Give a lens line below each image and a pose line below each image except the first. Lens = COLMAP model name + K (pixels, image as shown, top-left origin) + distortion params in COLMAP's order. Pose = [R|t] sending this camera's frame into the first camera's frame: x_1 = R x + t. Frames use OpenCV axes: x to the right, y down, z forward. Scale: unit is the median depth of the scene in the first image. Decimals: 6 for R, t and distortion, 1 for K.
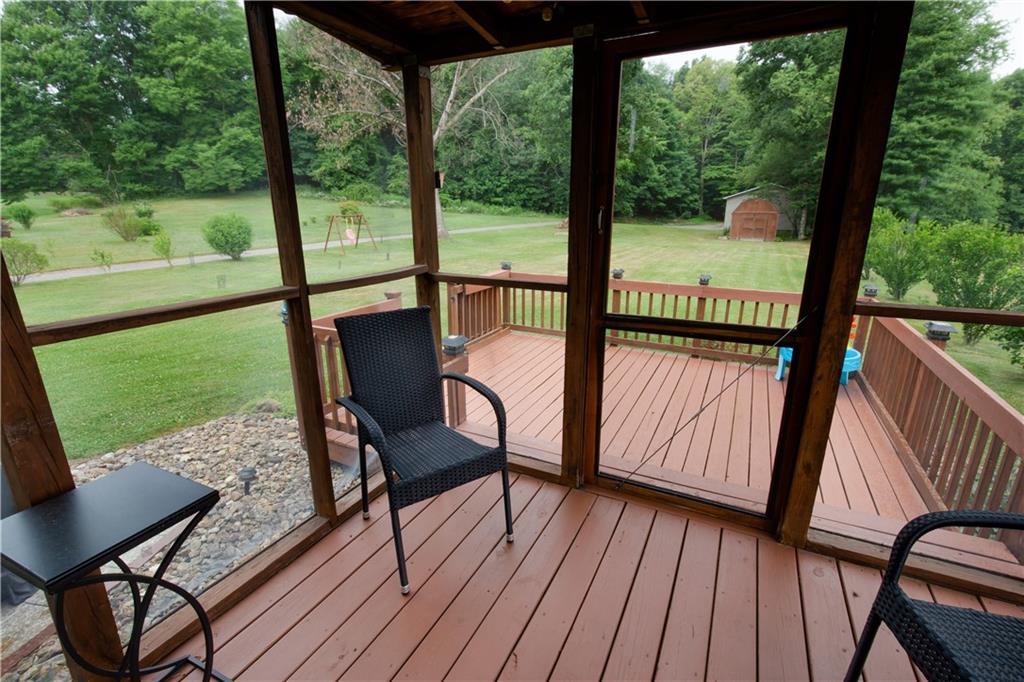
lens RADIAL K [[466.3, 0, 514.7], [0, 466.3, 342.5], [0, 0, 1]] dist [-0.007206, 0.000700]
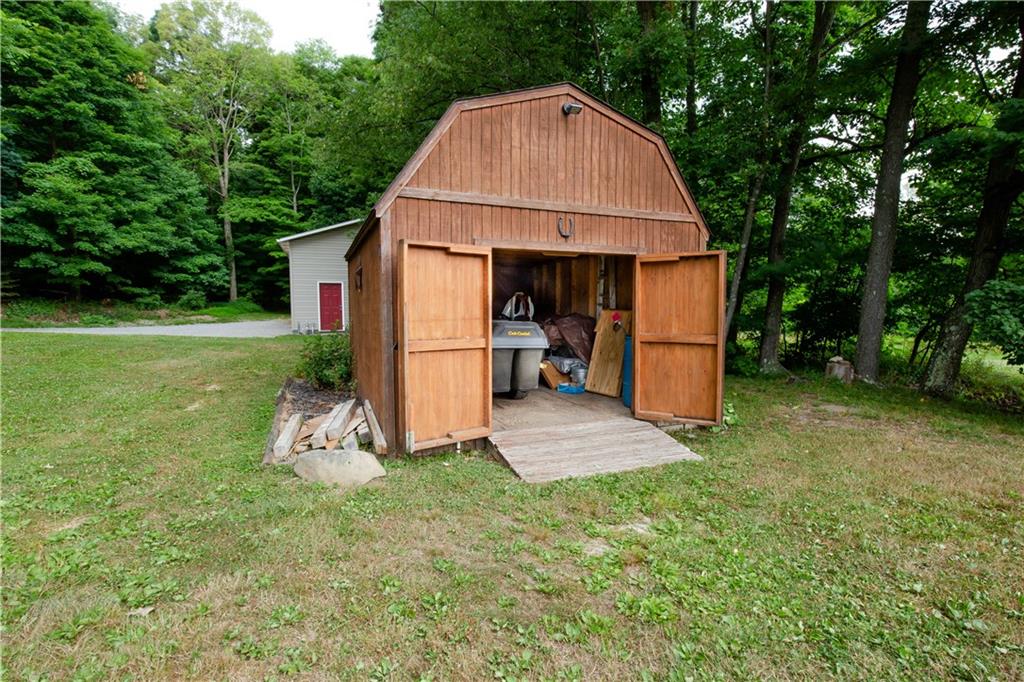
lens RADIAL K [[466.3, 0, 511.4], [0, 466.3, 343.2], [0, 0, 1]] dist [-0.007206, 0.000700]
pose [[0.648382, -0.055454, 0.759293, 0.241977], [0.208072, 0.972280, -0.106669, -0.137109], [-0.732330, 0.227149, 0.641947, 0.549842]]
